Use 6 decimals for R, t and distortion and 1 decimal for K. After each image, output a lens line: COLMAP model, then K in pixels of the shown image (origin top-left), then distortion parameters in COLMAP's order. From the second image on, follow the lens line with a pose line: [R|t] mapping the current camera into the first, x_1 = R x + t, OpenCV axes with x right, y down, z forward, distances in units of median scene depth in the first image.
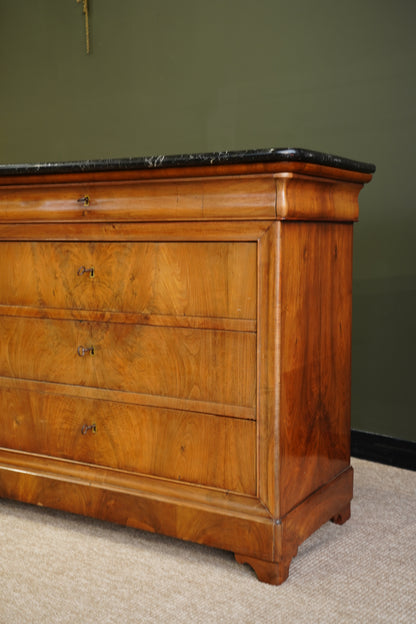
lens RADIAL K [[755.0, 0, 208.0], [0, 755.0, 312.0], [0, 0, 1]] dist [0.144866, 0.027534]
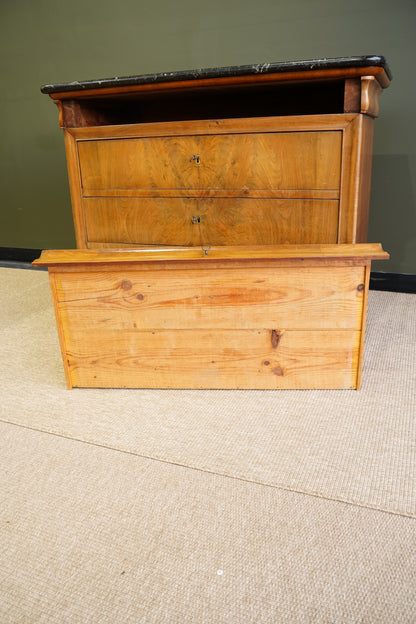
lens RADIAL K [[500.9, 0, 208.0], [0, 500.9, 312.0], [0, 0, 1]] dist [-0.089433, 0.008376]
pose [[0.988786, -0.074155, 0.129628, -0.271137], [0.043320, 0.973109, 0.226235, 0.010931], [-0.142919, -0.218083, 0.965409, 0.111292]]
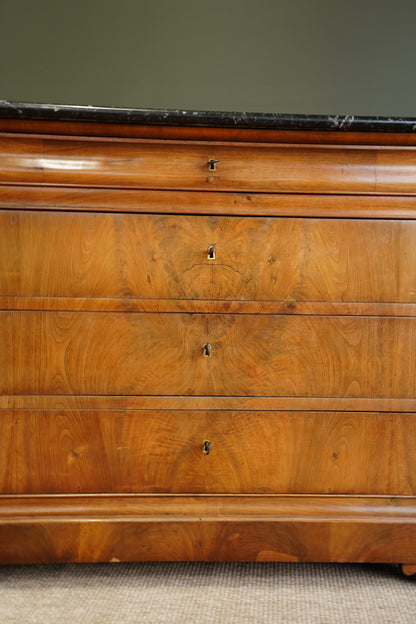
lens RADIAL K [[698.4, 0, 208.0], [0, 698.4, 312.0], [0, 0, 1]] dist [0.062565, 0.158528]
pose [[0.826367, 0.005011, 0.563110, -0.589161], [0.035482, 0.997510, -0.060948, 0.057717], [-0.562013, 0.070346, 0.824131, 0.394282]]
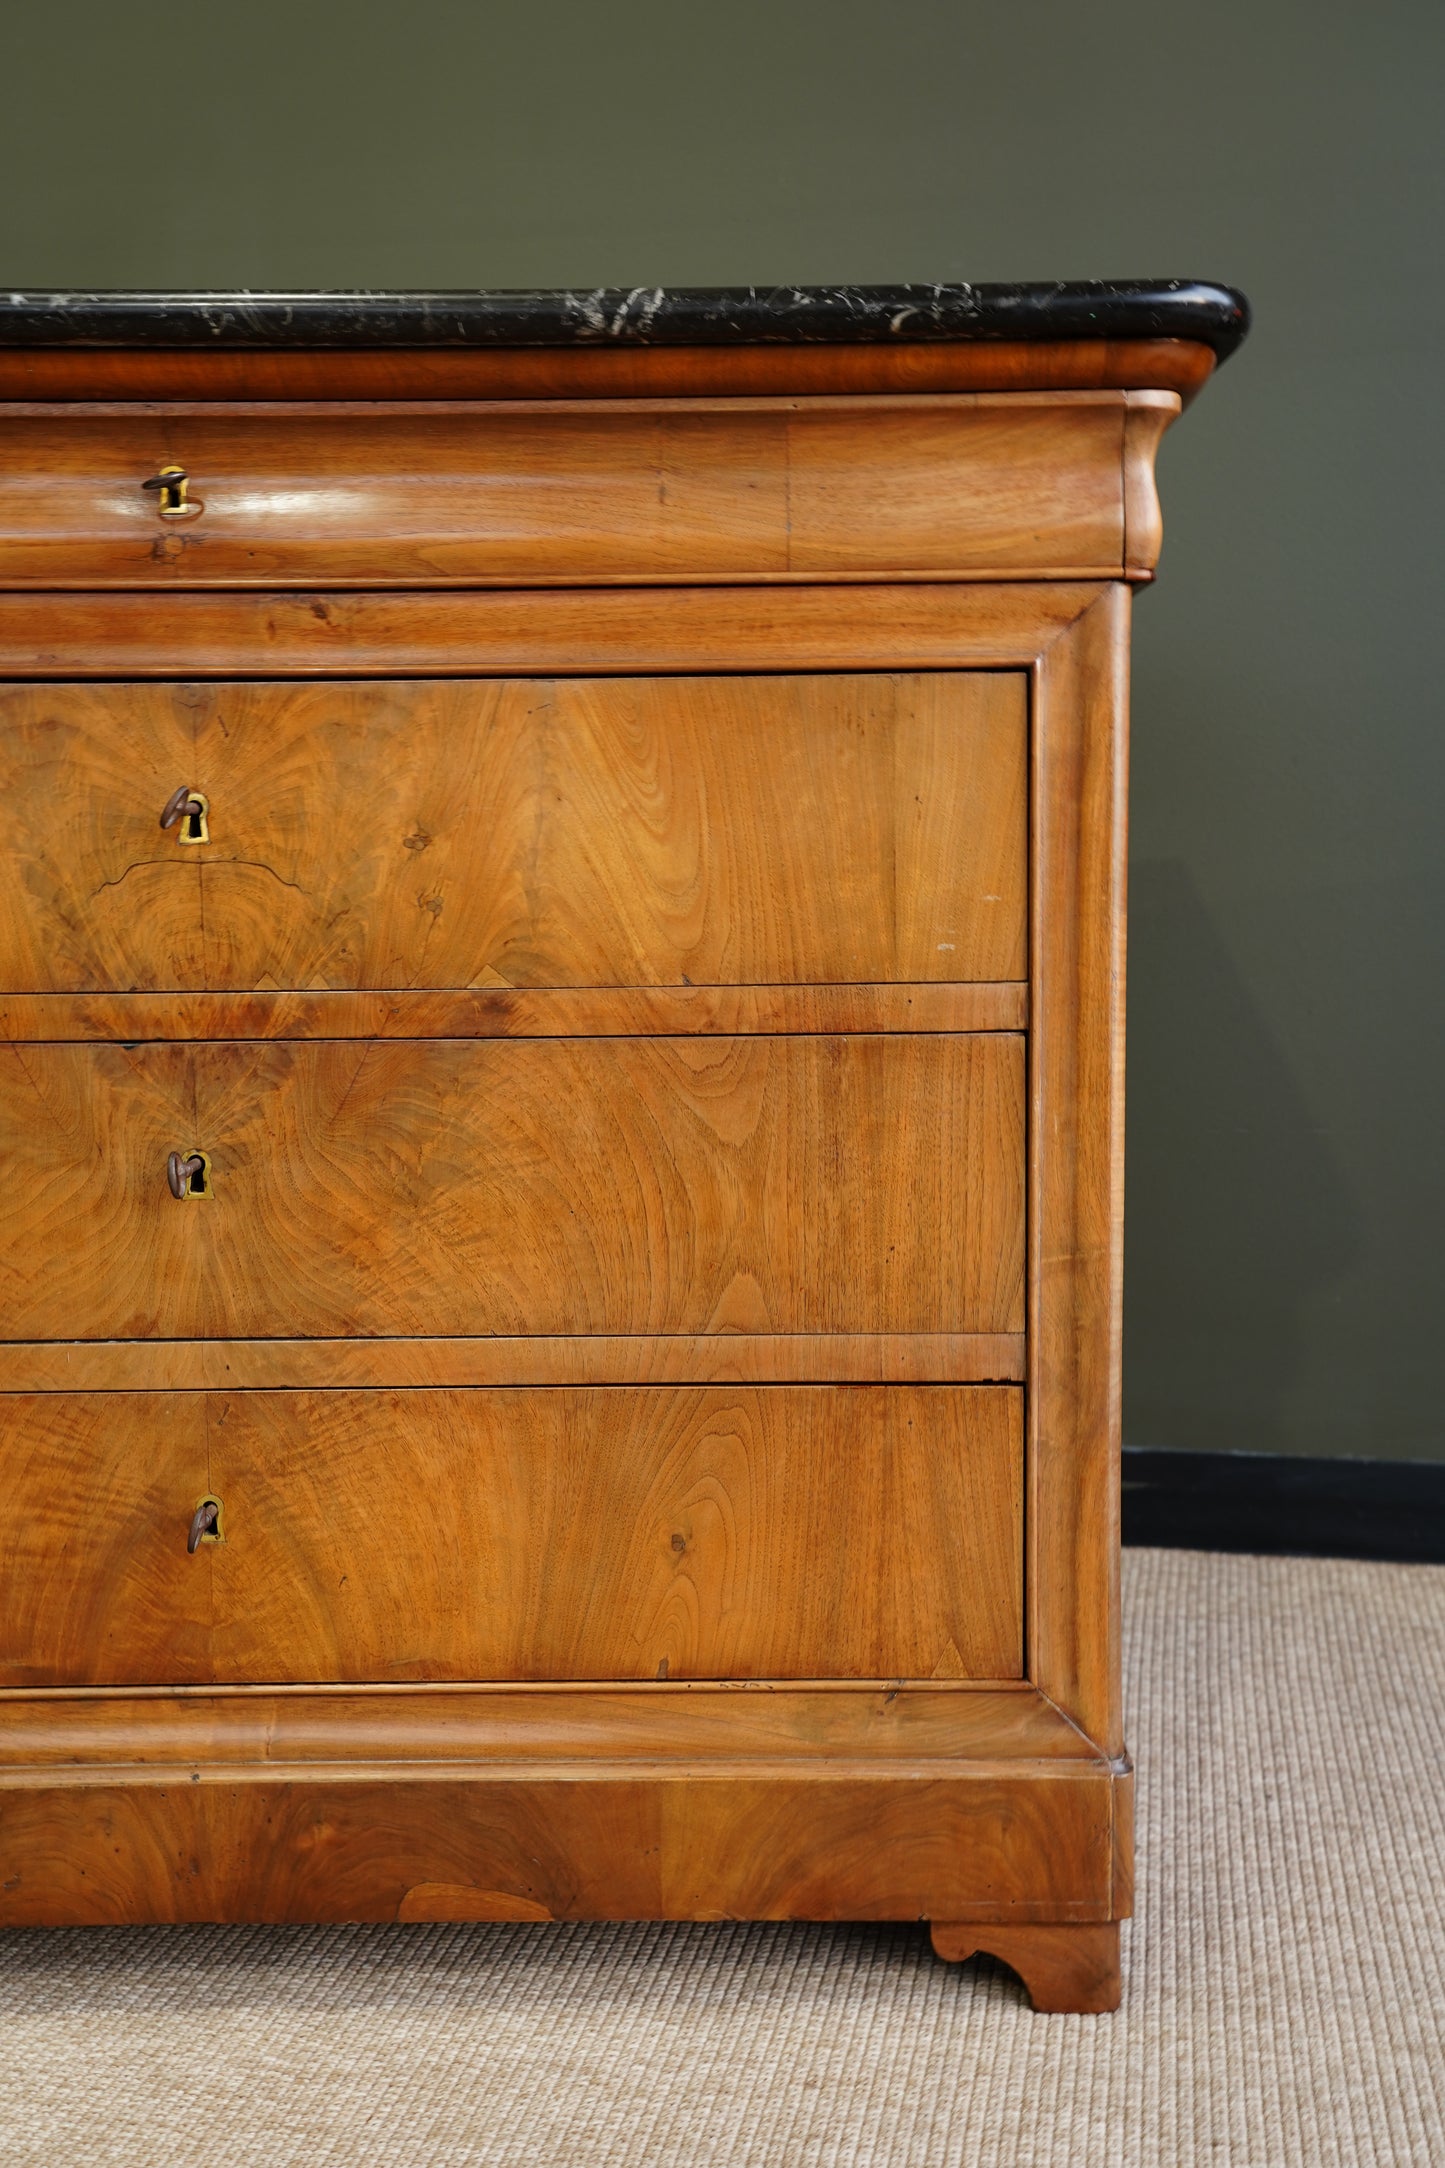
lens RADIAL K [[2426.6, 0, 722.5], [0, 2426.6, 1084.0], [0, 0, 1]] dist [0.062565, 0.158528]
pose [[0.867418, -0.049146, 0.495146, -0.382521], [0.057844, 0.998323, -0.002245, 0.036313], [-0.494206, 0.030589, 0.868807, 0.311634]]
